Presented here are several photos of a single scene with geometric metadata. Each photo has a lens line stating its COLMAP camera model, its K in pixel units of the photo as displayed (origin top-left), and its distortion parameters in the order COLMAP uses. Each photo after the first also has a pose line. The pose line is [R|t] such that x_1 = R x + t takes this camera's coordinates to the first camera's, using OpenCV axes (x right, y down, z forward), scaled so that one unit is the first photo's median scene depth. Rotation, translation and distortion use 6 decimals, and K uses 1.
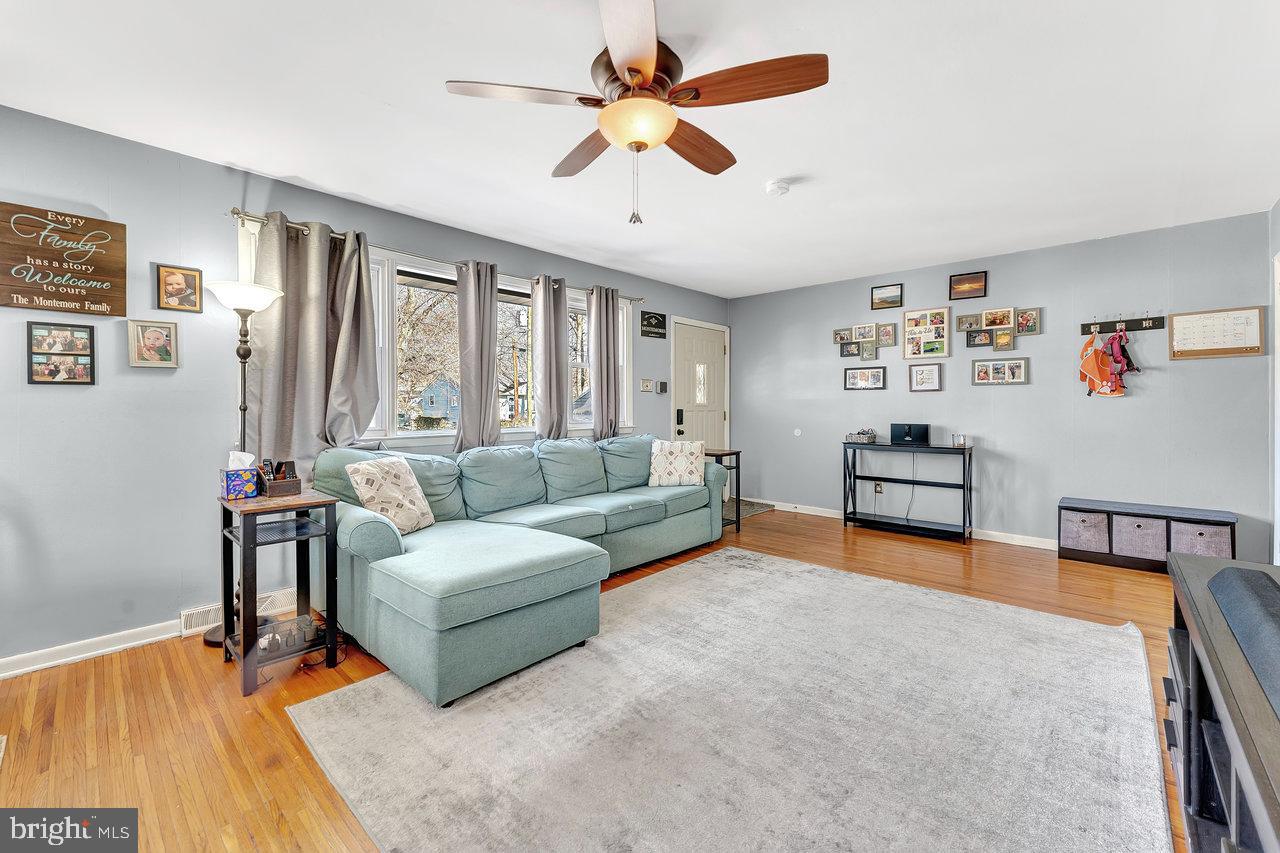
lens RADIAL K [[520.1, 0, 619.8], [0, 520.1, 406.1], [0, 0, 1]] dist [-0.000062, 0.000039]
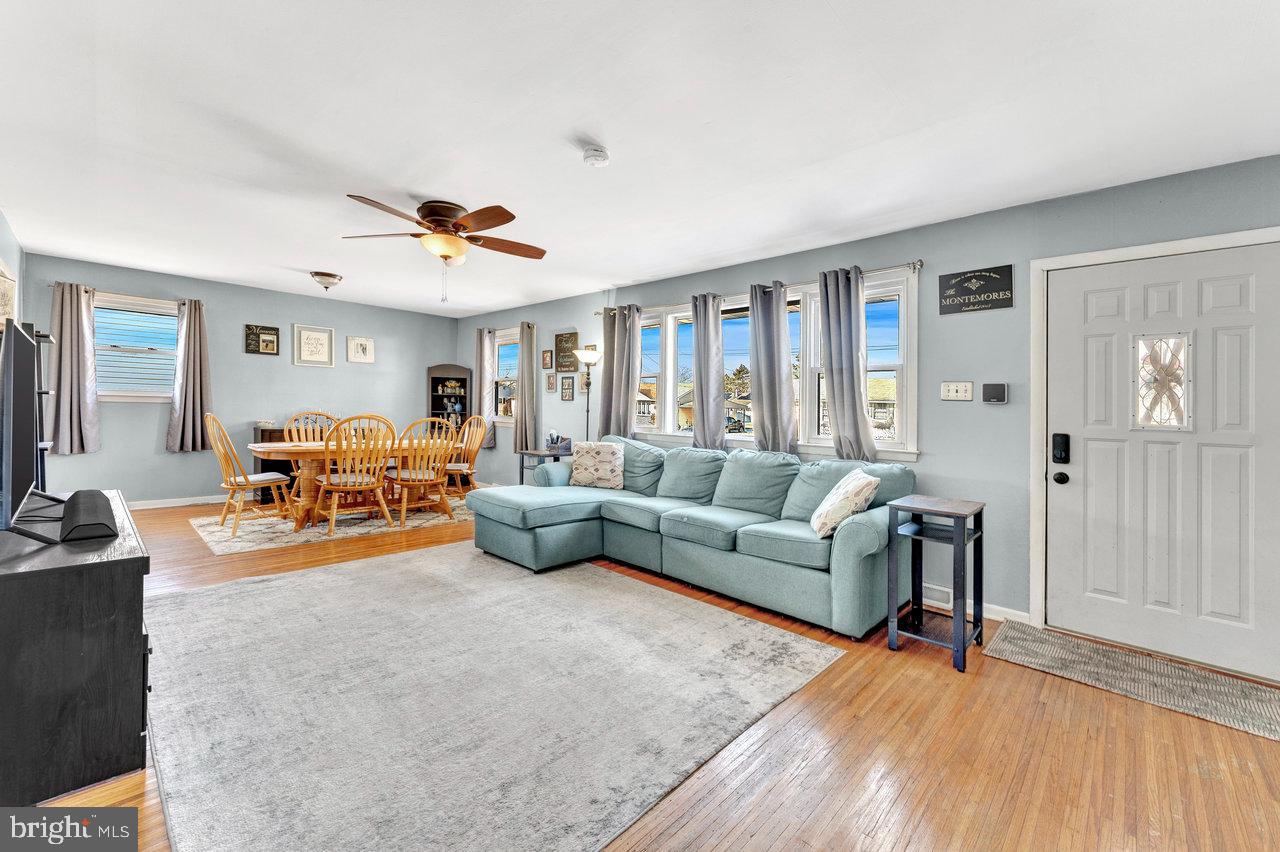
lens RADIAL K [[508.5, 0, 651.9], [0, 508.5, 419.3], [0, 0, 1]] dist [-0.000169, -0.000085]
pose [[0.027575, 0.019973, -0.999420, 1.392407], [-0.032556, 0.999288, 0.019072, -0.010456], [0.999089, 0.032011, 0.028206, 1.308413]]
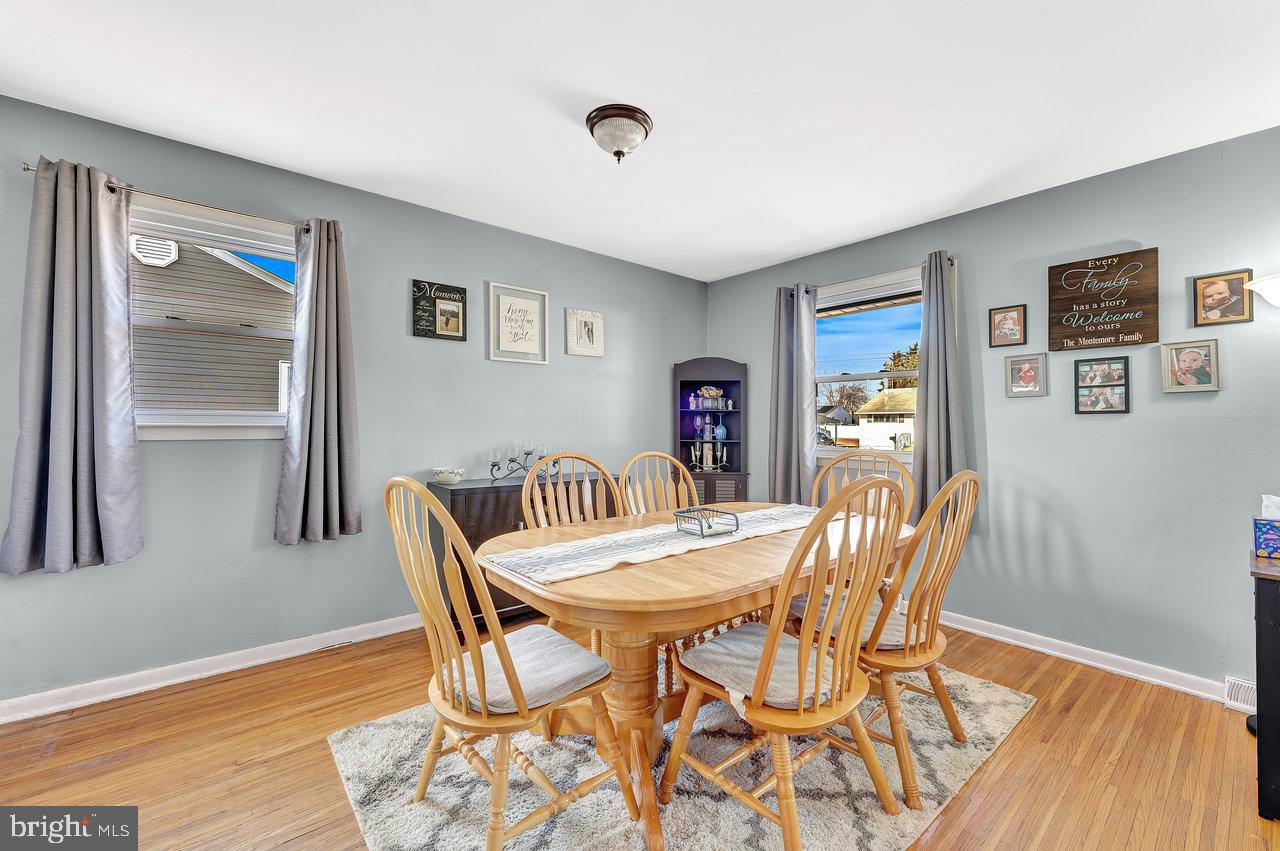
lens RADIAL K [[518.1, 0, 640.0], [0, 518.1, 425.5], [0, 0, 1]] dist [-0.001677, -0.000177]
pose [[-0.116817, -0.000305, -0.993153, 0.122797], [-0.009824, 0.999951, 0.000849, -0.007479], [0.993105, 0.009856, -0.116814, 0.156301]]
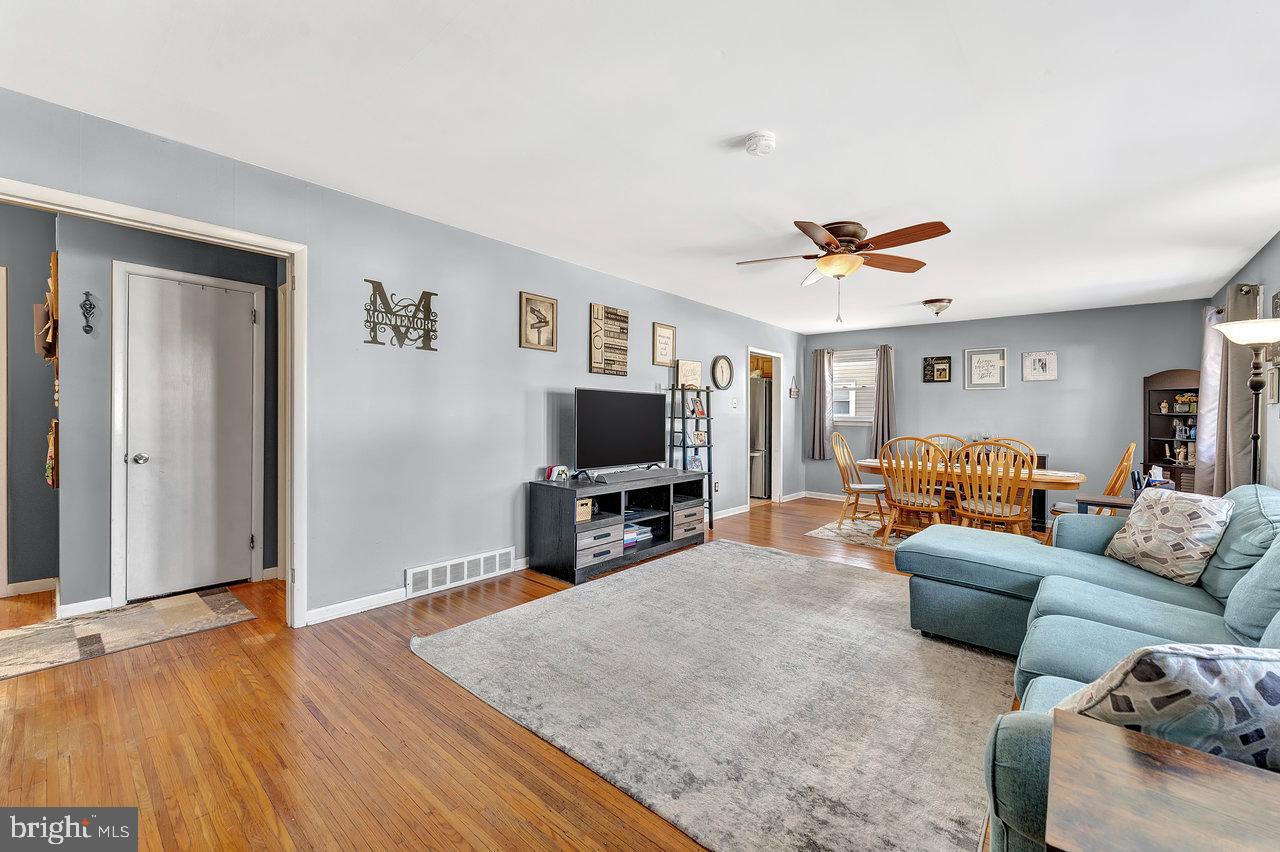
lens RADIAL K [[514.8, 0, 642.7], [0, 514.8, 454.8], [0, 0, 1]] dist [-0.002002, -0.000092]
pose [[-0.997176, -0.013369, -0.073897, 0.660221], [-0.019369, 0.996519, 0.081087, -0.022409], [0.072556, 0.082289, -0.993964, 2.124409]]
